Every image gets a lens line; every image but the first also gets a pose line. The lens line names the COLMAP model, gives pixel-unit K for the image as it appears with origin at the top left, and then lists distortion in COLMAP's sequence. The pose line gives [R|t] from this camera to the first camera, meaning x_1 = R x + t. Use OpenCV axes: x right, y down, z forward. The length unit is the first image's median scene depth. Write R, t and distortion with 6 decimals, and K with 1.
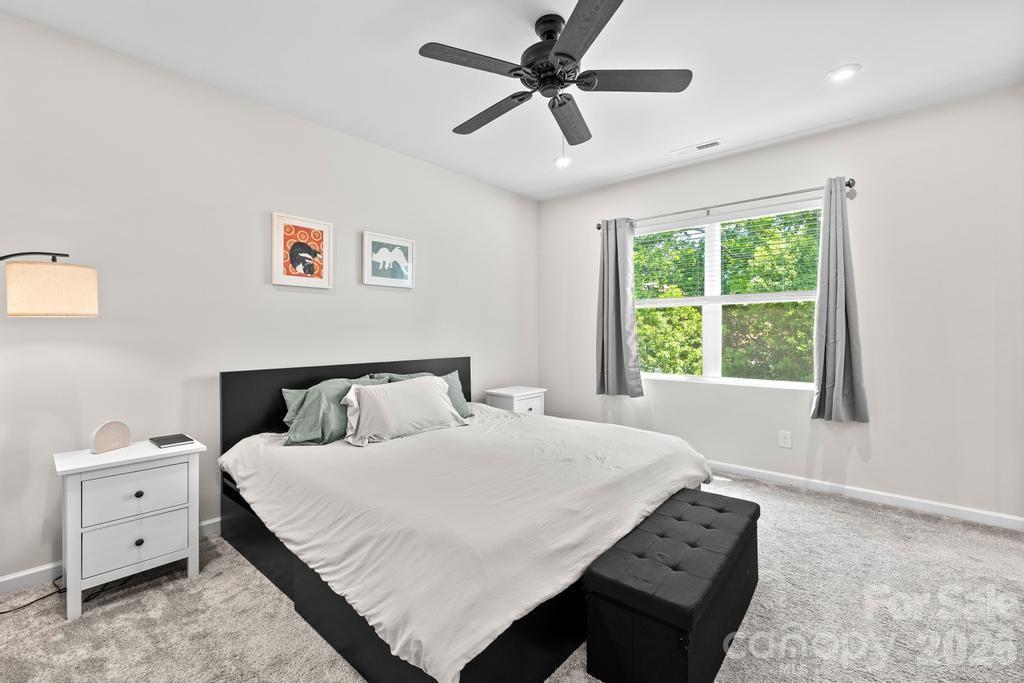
lens RADIAL K [[428.2, 0, 509.7], [0, 428.2, 316.0], [0, 0, 1]] dist [0.000345, 0.000001]
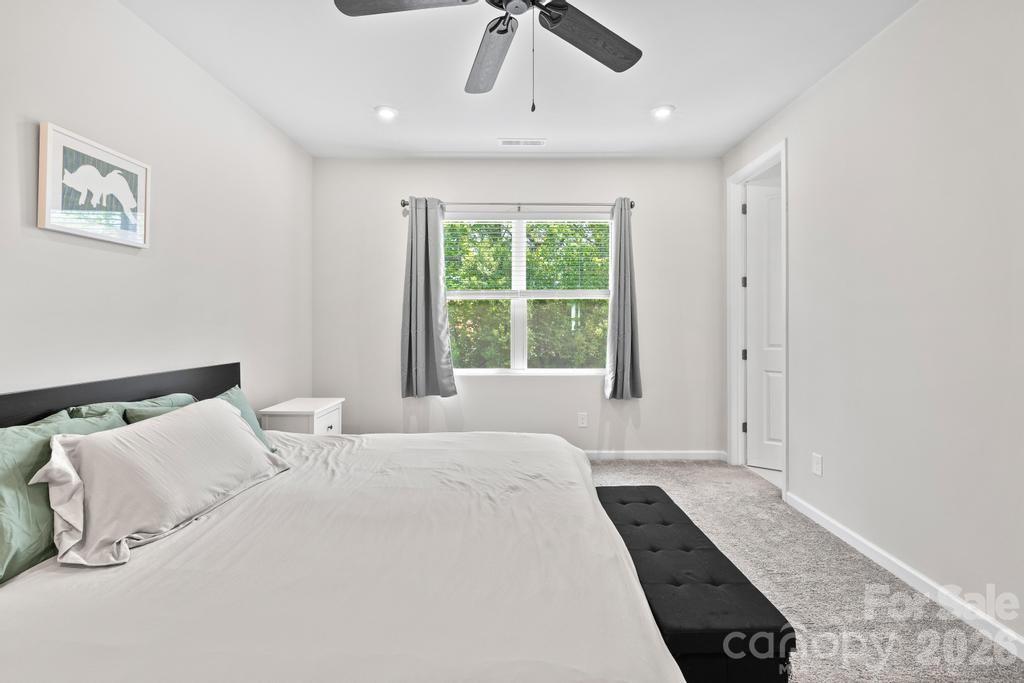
lens RADIAL K [[428.2, 0, 509.7], [0, 428.2, 316.0], [0, 0, 1]] dist [0.000345, 0.000001]
pose [[0.760554, 0.015097, 0.649099, -0.230983], [-0.025361, 0.999657, 0.006464, 0.009191], [-0.648779, -0.021378, 0.760676, 0.250389]]
